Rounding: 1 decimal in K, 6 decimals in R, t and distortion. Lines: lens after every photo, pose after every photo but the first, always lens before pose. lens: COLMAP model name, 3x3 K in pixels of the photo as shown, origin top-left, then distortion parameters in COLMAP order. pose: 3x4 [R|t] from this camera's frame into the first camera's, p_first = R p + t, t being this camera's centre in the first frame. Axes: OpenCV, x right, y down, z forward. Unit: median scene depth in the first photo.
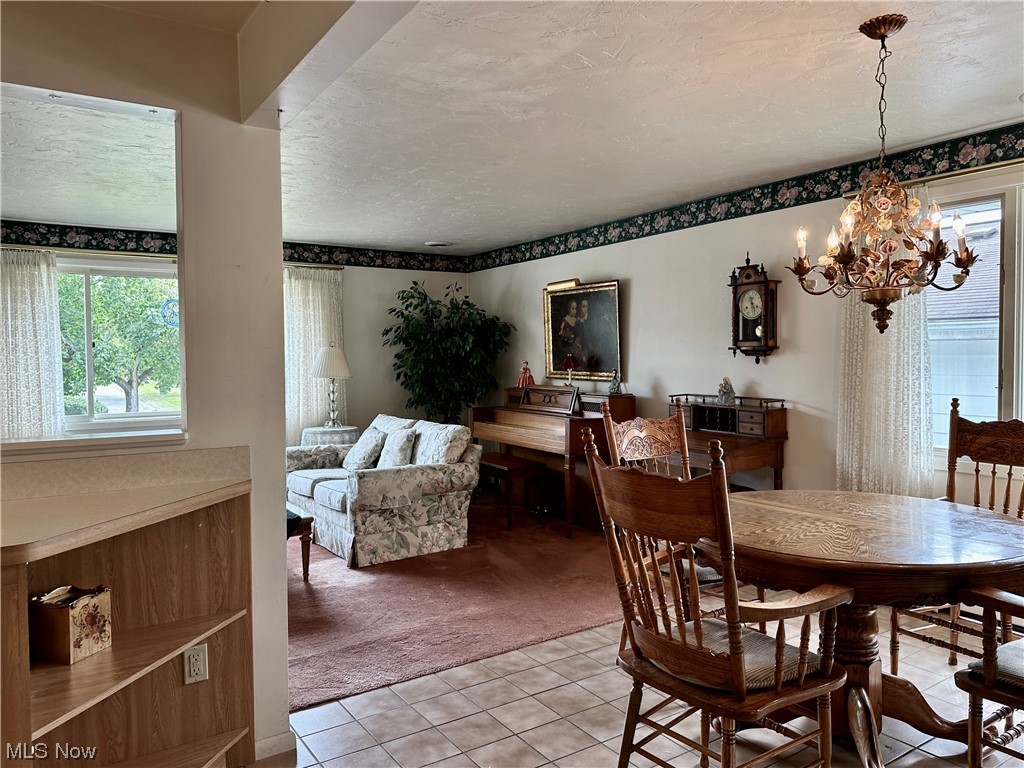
lens RADIAL K [[740.3, 0, 511.9], [0, 740.3, 378.8], [0, 0, 1]] dist [0.071580, -0.095479]
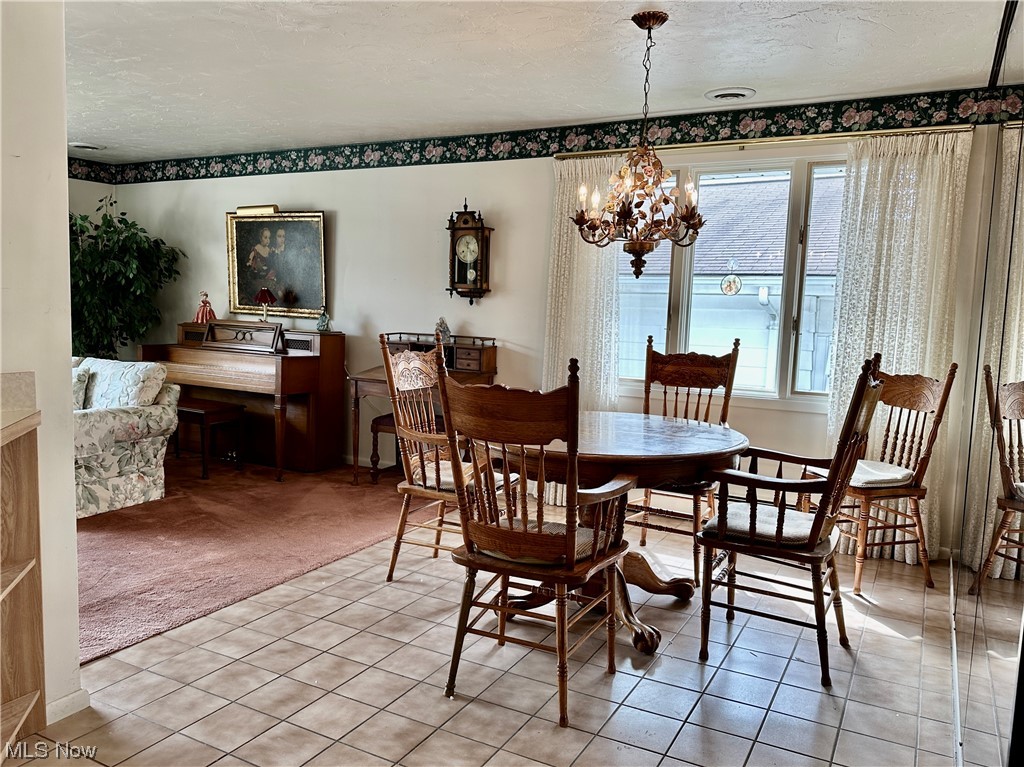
lens RADIAL K [[780.9, 0, 520.0], [0, 780.9, 393.2], [0, 0, 1]] dist [0.058437, -0.071041]
pose [[0.877267, -0.017313, 0.479691, -0.154245], [-0.024496, 0.996432, 0.080761, 0.014554], [-0.479378, -0.082599, 0.873713, -0.028427]]
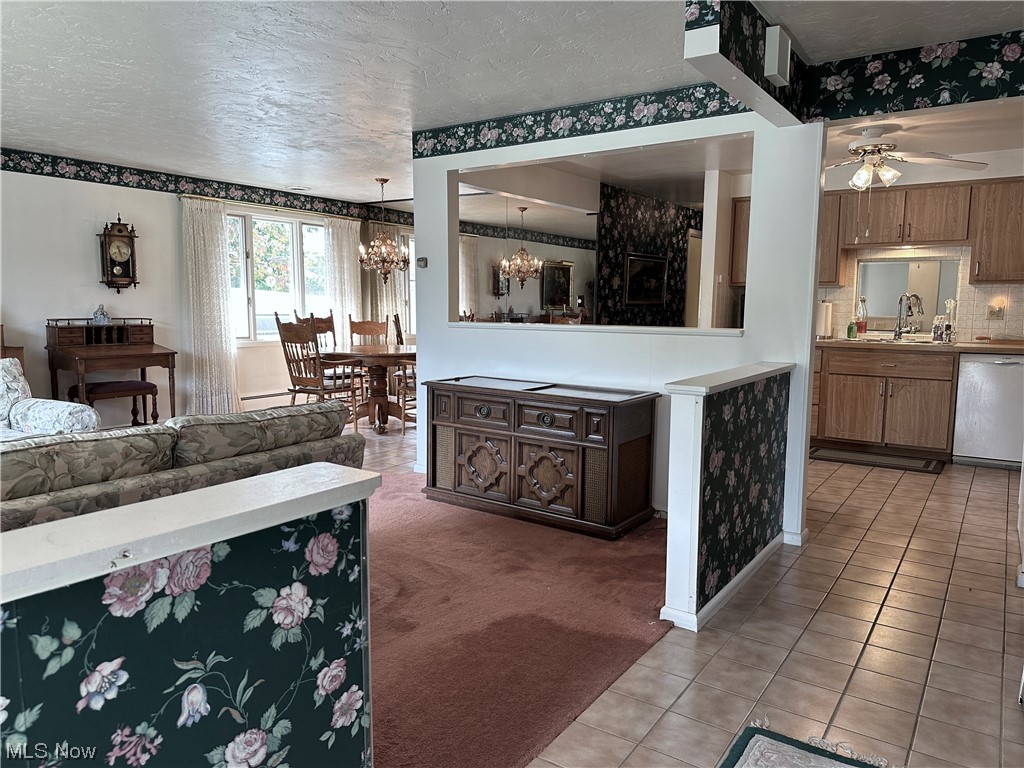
lens RADIAL K [[740.3, 0, 518.9], [0, 740.3, 391.3], [0, 0, 1]] dist [0.071580, -0.095479]
pose [[-0.391077, -0.097563, 0.915172, -1.306886], [0.027558, 0.992678, 0.117602, 0.017478], [-0.919945, 0.071212, -0.385525, 0.883443]]
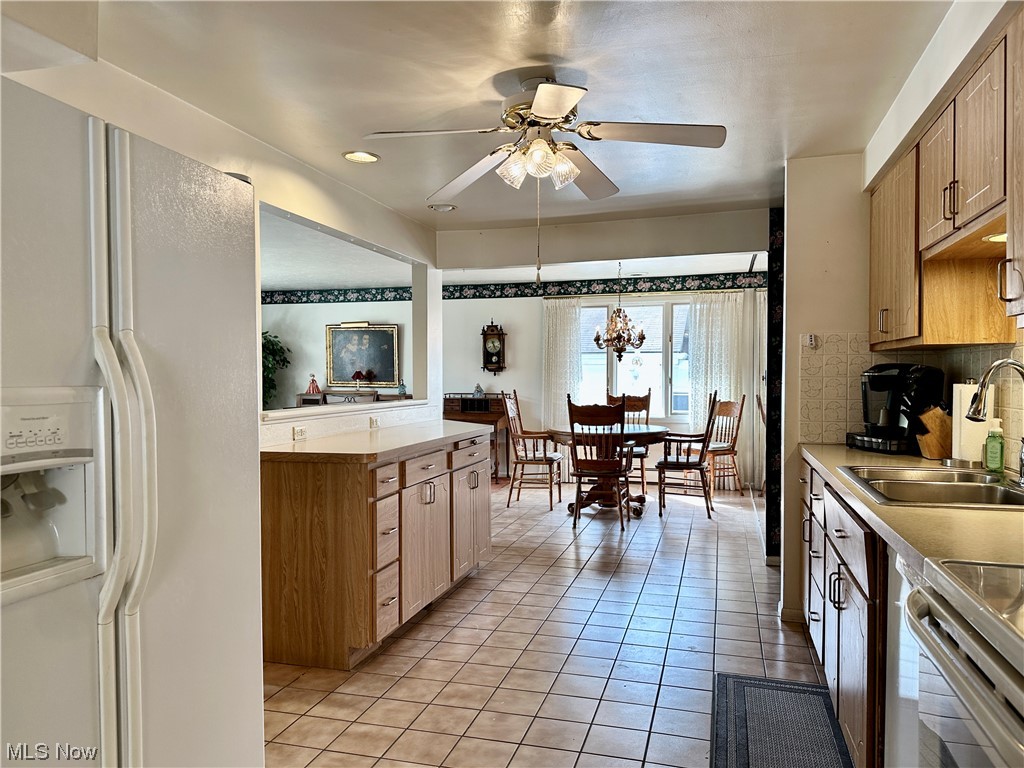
lens RADIAL K [[740.3, 0, 505.4], [0, 740.3, 389.7], [0, 0, 1]] dist [0.071580, -0.095479]
pose [[0.771039, 0.001751, 0.636786, -0.887416], [0.009869, 0.999843, -0.014699, 0.044836], [-0.636712, 0.017618, 0.770901, -0.503246]]
